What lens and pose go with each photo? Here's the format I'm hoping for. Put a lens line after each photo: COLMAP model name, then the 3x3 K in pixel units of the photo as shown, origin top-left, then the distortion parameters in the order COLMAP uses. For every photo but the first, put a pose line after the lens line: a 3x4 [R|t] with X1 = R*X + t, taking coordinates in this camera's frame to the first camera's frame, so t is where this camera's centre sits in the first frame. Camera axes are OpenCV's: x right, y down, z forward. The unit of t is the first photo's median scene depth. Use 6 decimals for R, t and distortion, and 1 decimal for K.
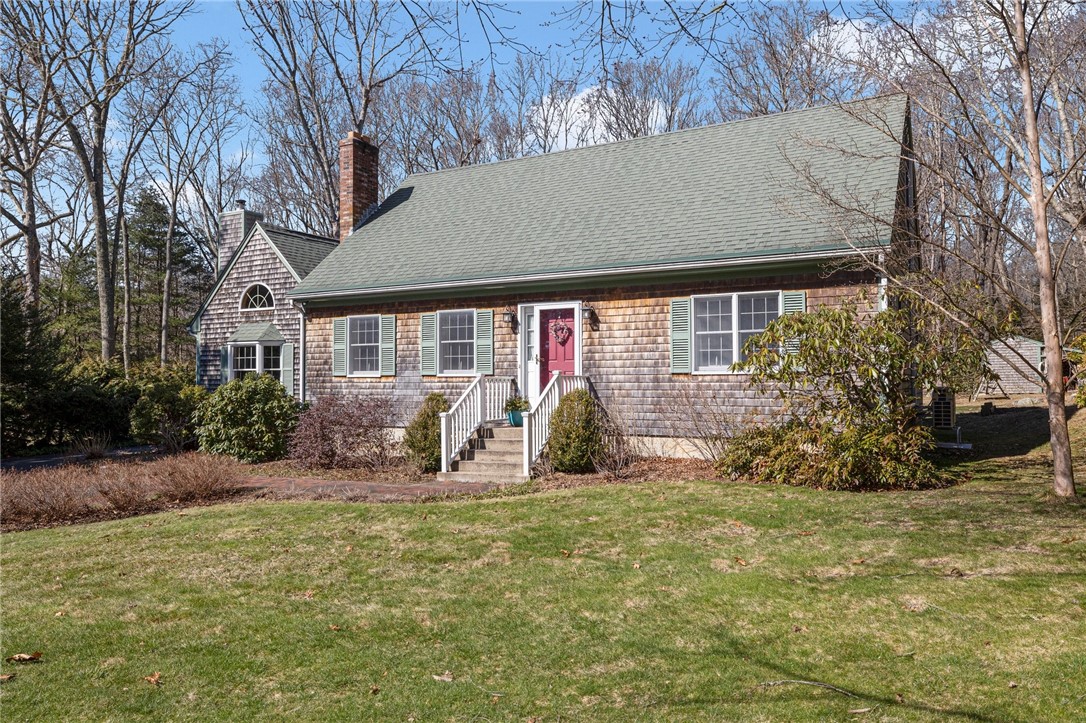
lens RADIAL K [[767.3, 0, 543.0], [0, 767.3, 361.5], [0, 0, 1]] dist [-0.005434, -0.000384]
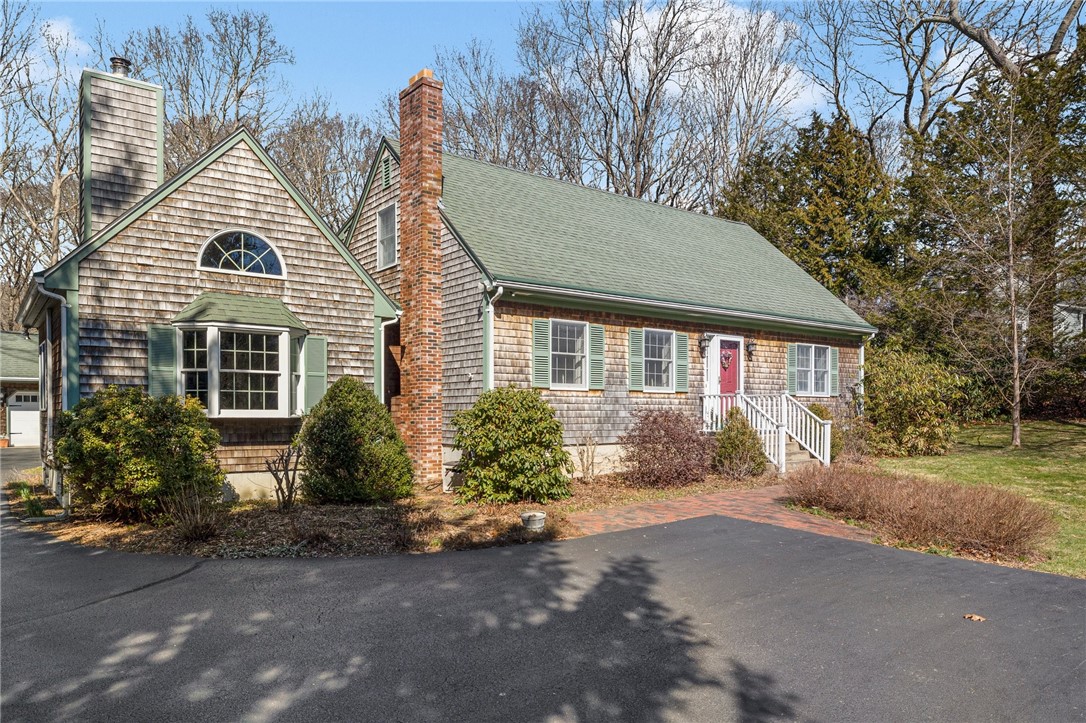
lens RADIAL K [[749.6, 0, 542.2], [0, 749.6, 427.3], [0, 0, 1]] dist [0.002345, -0.000452]
pose [[0.403358, -0.010999, 0.914976, -1.085268], [-0.026487, 0.999368, 0.023690, 0.045177], [-0.914659, -0.033790, 0.402812, 0.706043]]
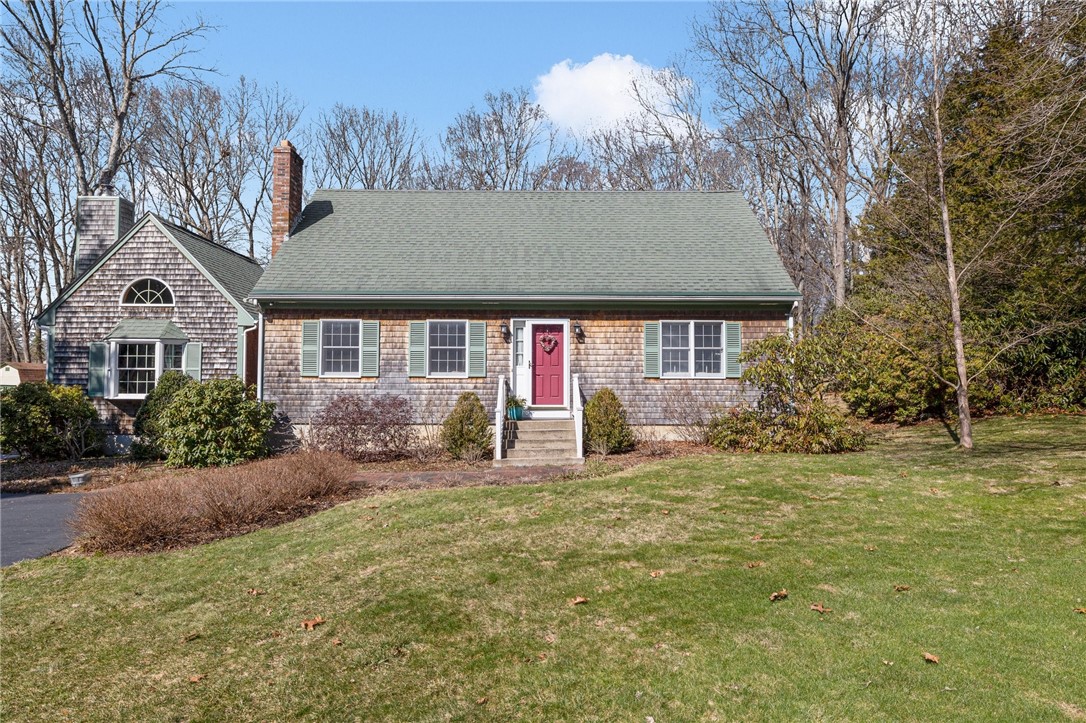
lens RADIAL K [[653.7, 0, 543.0], [0, 653.7, 361.5], [0, 0, 1]] dist [-0.007401, -0.001604]
pose [[0.866810, 0.026531, 0.497932, -0.458611], [-0.018509, 0.999607, -0.021040, 0.012169], [-0.498295, 0.009021, 0.866961, 0.083083]]
